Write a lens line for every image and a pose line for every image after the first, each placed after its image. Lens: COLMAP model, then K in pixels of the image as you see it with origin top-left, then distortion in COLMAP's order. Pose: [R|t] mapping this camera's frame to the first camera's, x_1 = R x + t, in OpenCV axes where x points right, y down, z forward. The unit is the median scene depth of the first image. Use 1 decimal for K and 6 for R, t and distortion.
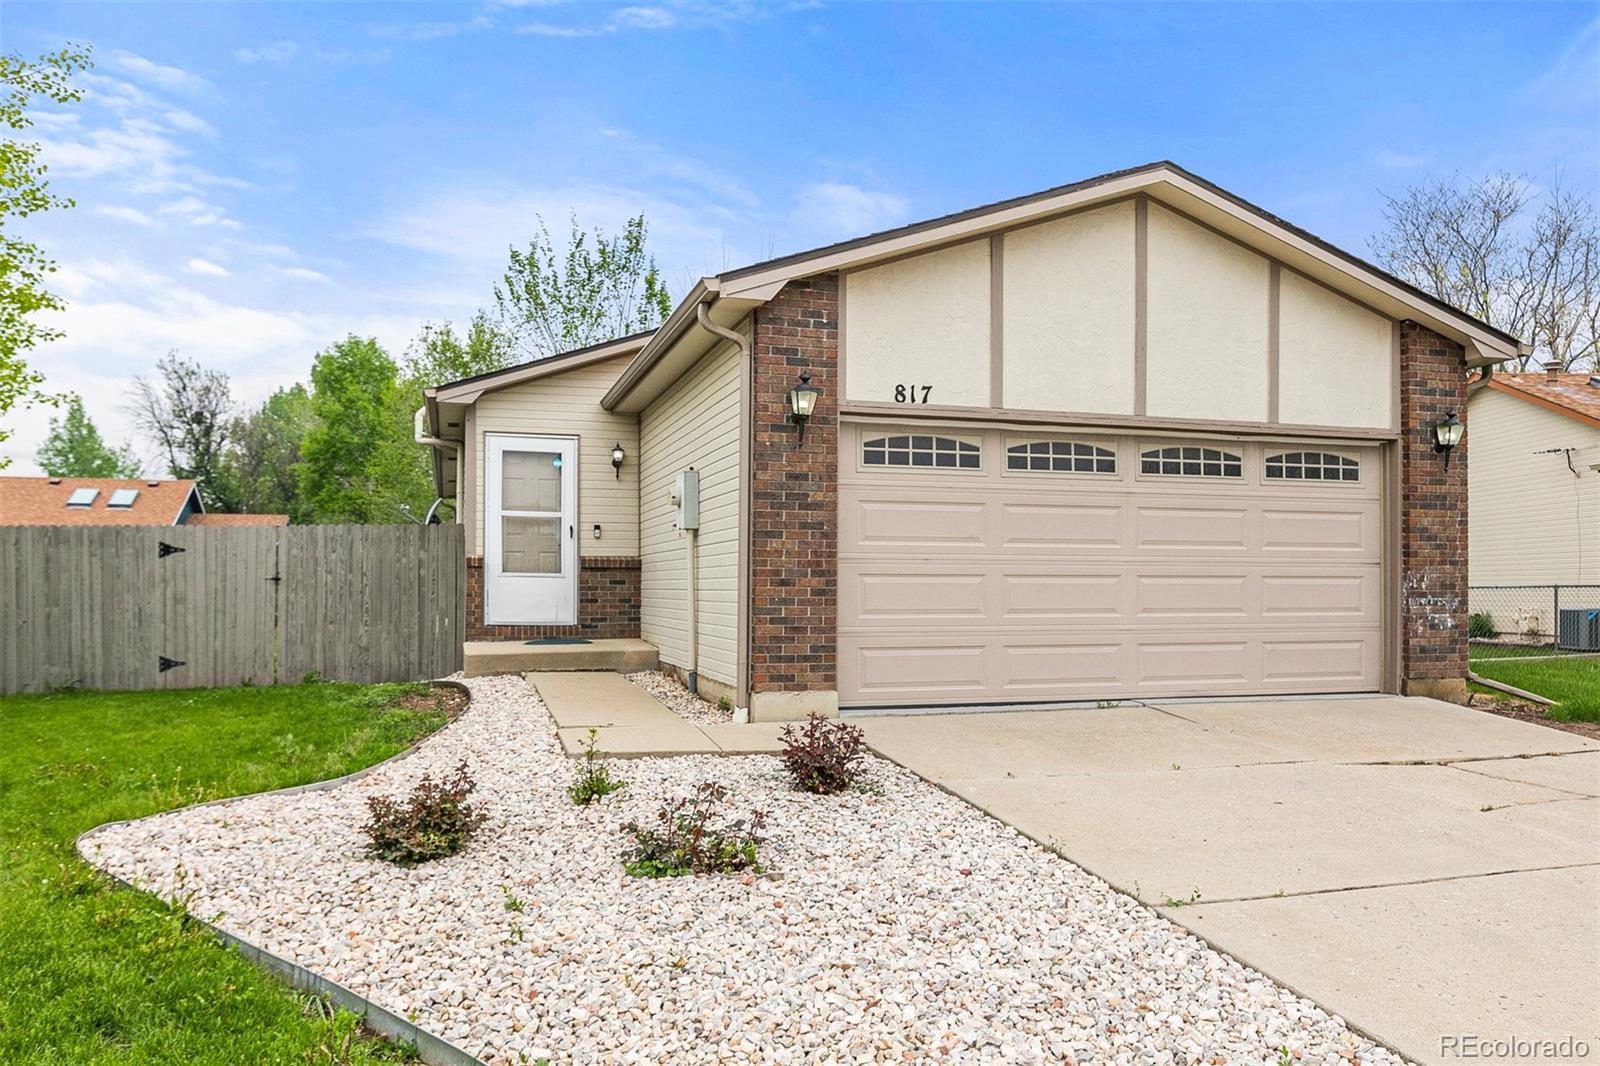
lens RADIAL K [[1111.1, 0, 788.8], [0, 1111.1, 589.7], [0, 0, 1]] dist [0.003179, -0.003598]
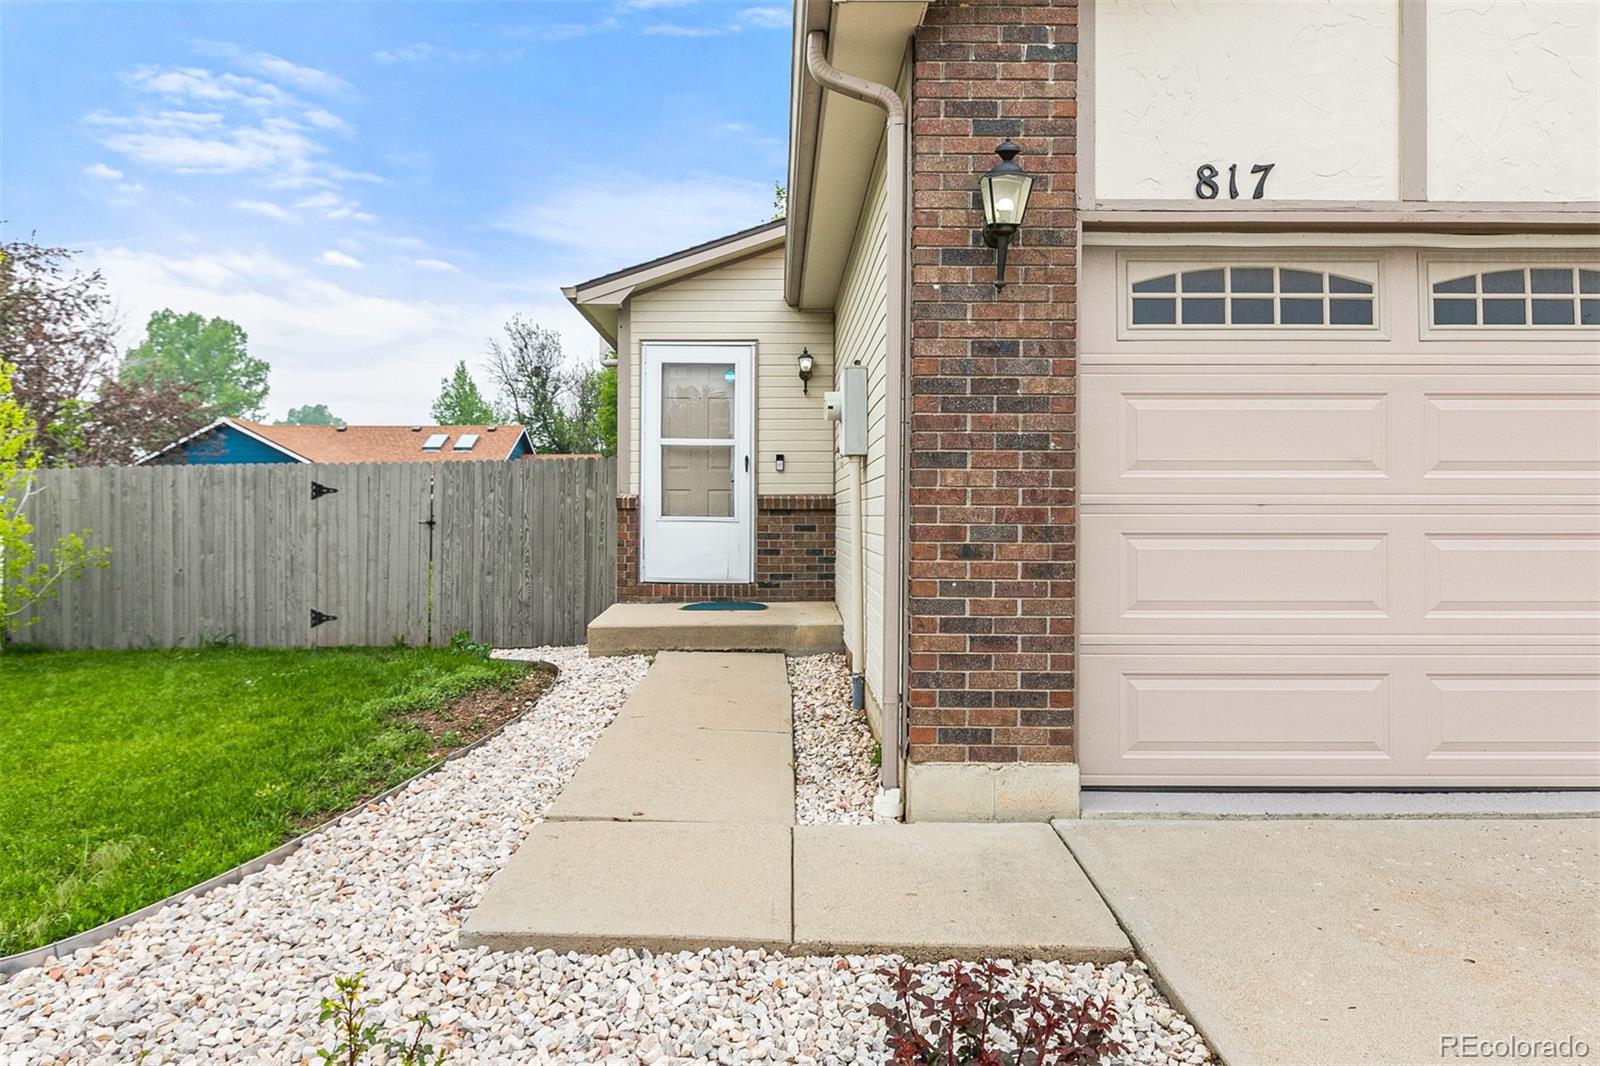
lens RADIAL K [[1008.3, 0, 787.3], [0, 1008.3, 507.7], [0, 0, 1]] dist [0.003481, -0.003666]
pose [[0.961239, -0.002599, -0.275705, 0.036728], [-0.000237, 0.999947, -0.010255, -0.018632], [0.275717, 0.009923, 0.961188, 0.434752]]
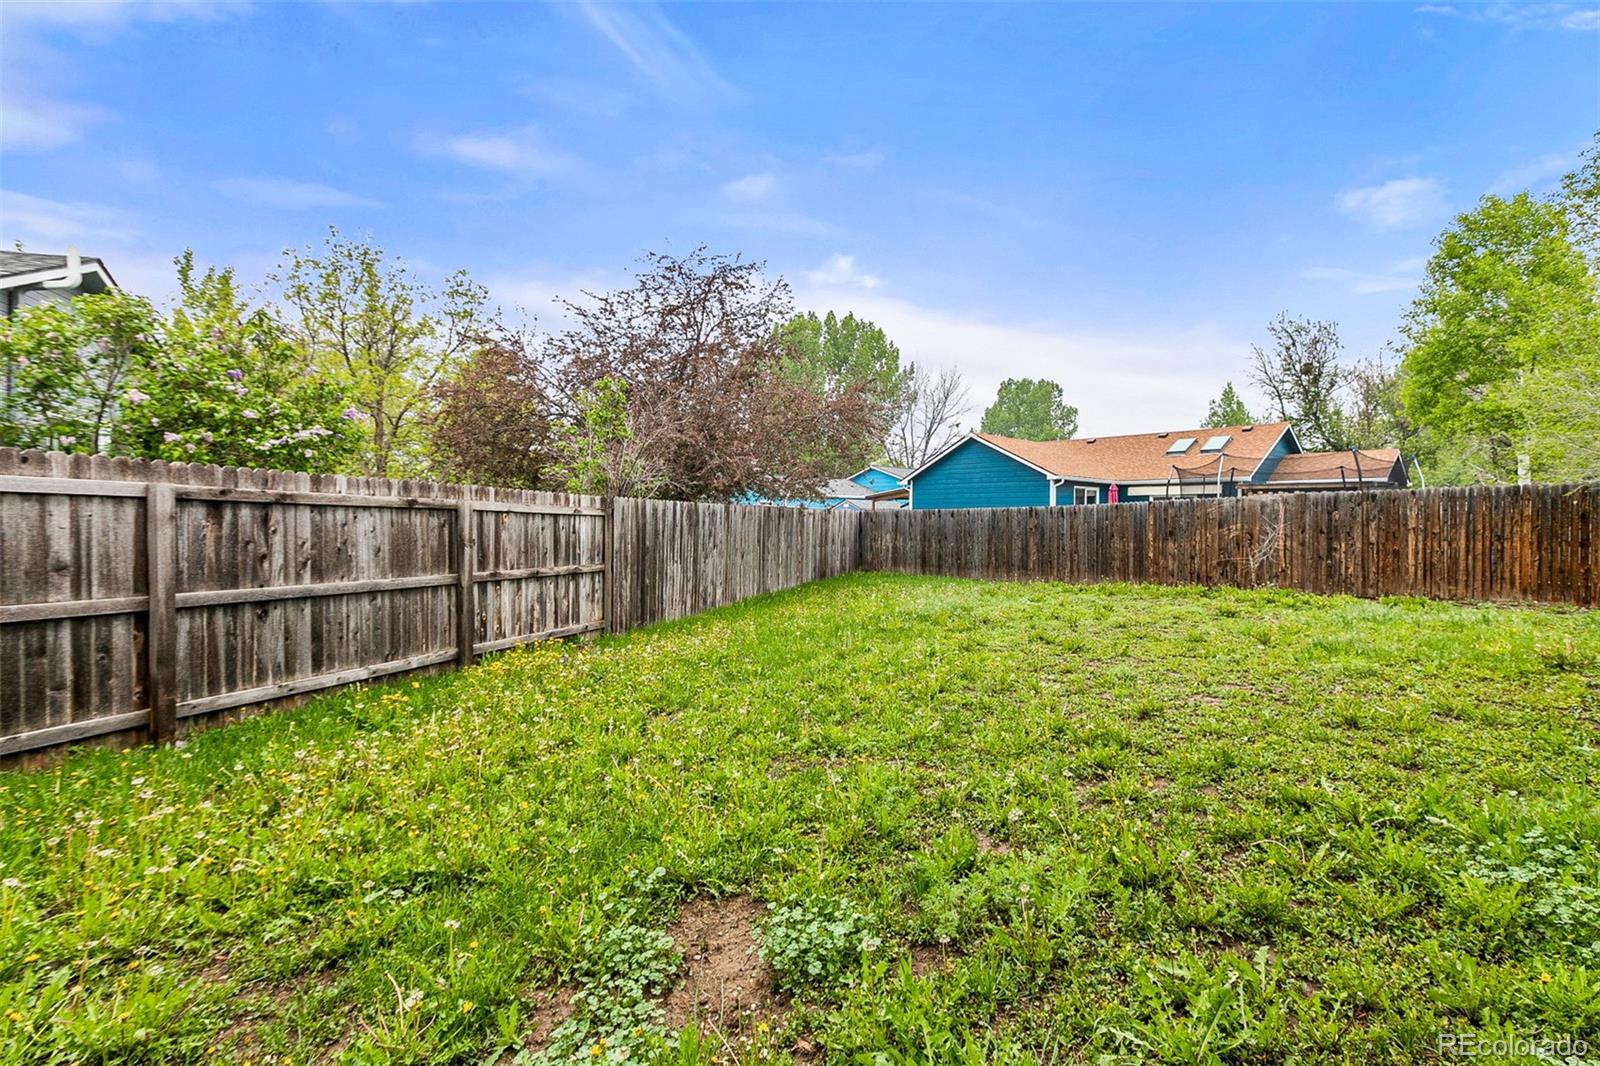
lens RADIAL K [[721.5, 0, 797.8], [0, 721.5, 525.0], [0, 0, 1]] dist [-0.003558, -0.000646]
pose [[0.415953, 0.009006, -0.909341, -0.620801], [-0.005763, 0.999957, 0.007267, -0.029761], [0.909368, 0.002217, 0.415987, 1.622880]]
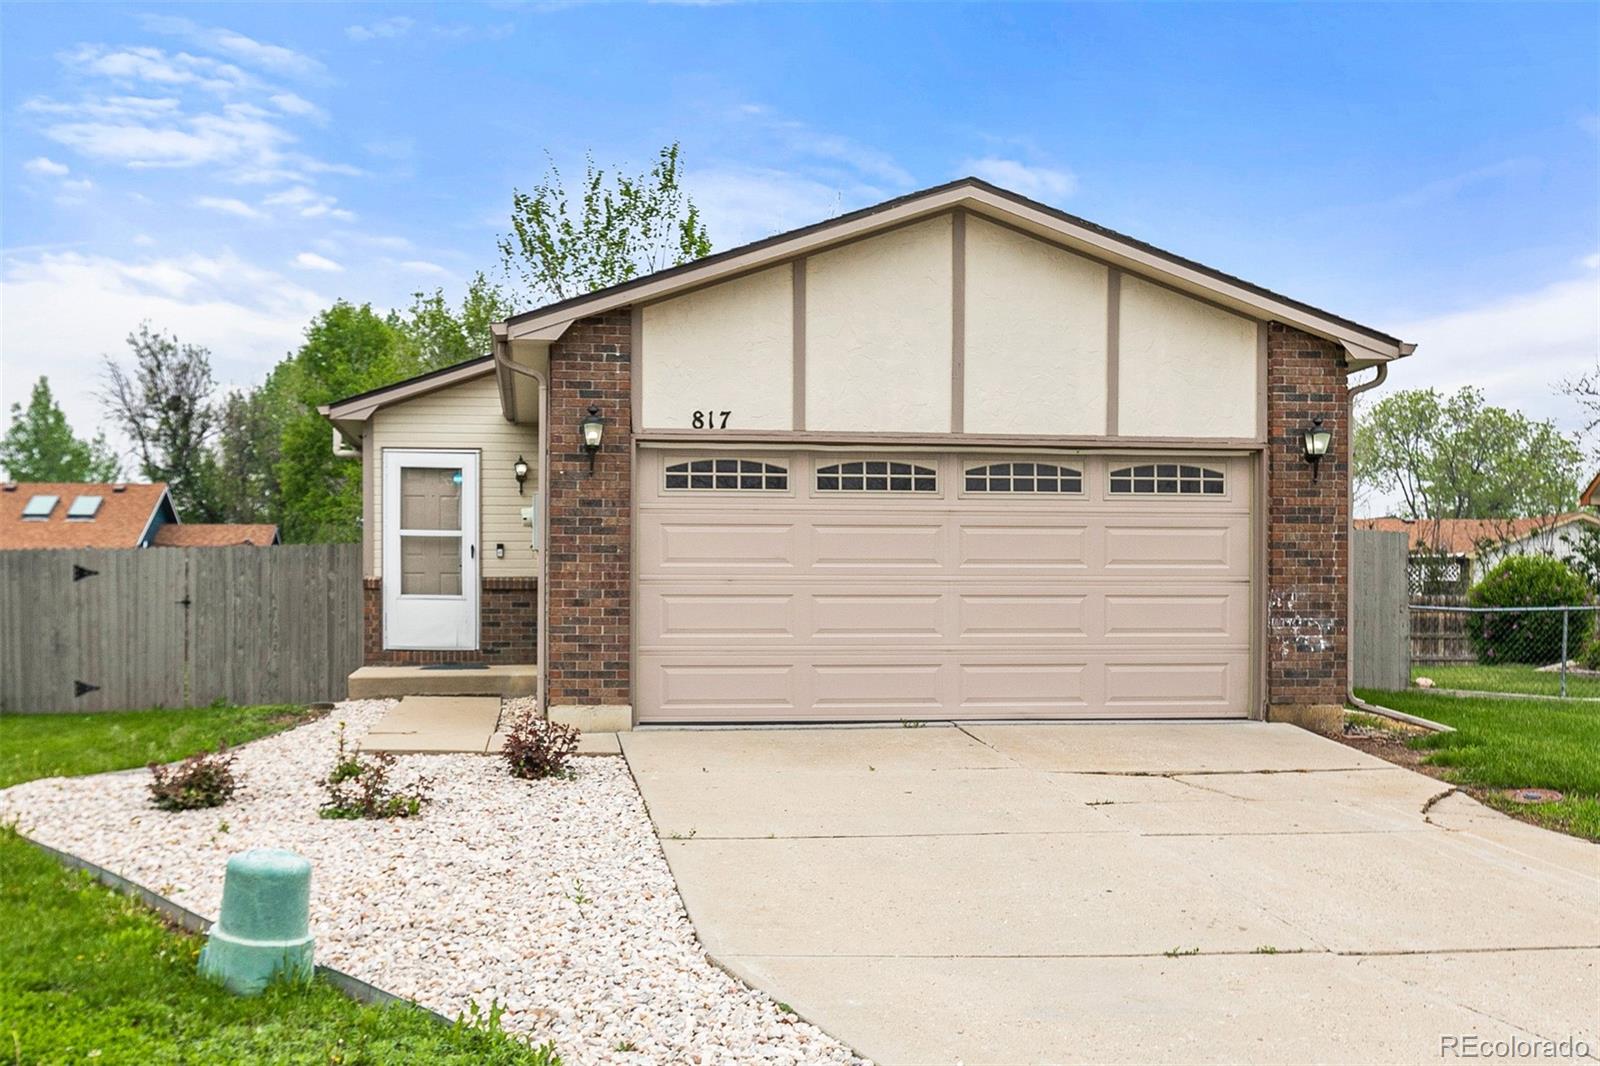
lens RADIAL K [[1585.3, 0, 729.6], [0, 1585.3, 649.8], [0, 0, 1]] dist [-0.006474, 0.000000]
pose [[0.986292, 0.002083, -0.164995, 0.324553], [0.001109, 0.999814, 0.019251, 0.007934], [0.165004, -0.019170, 0.986107, -0.395461]]
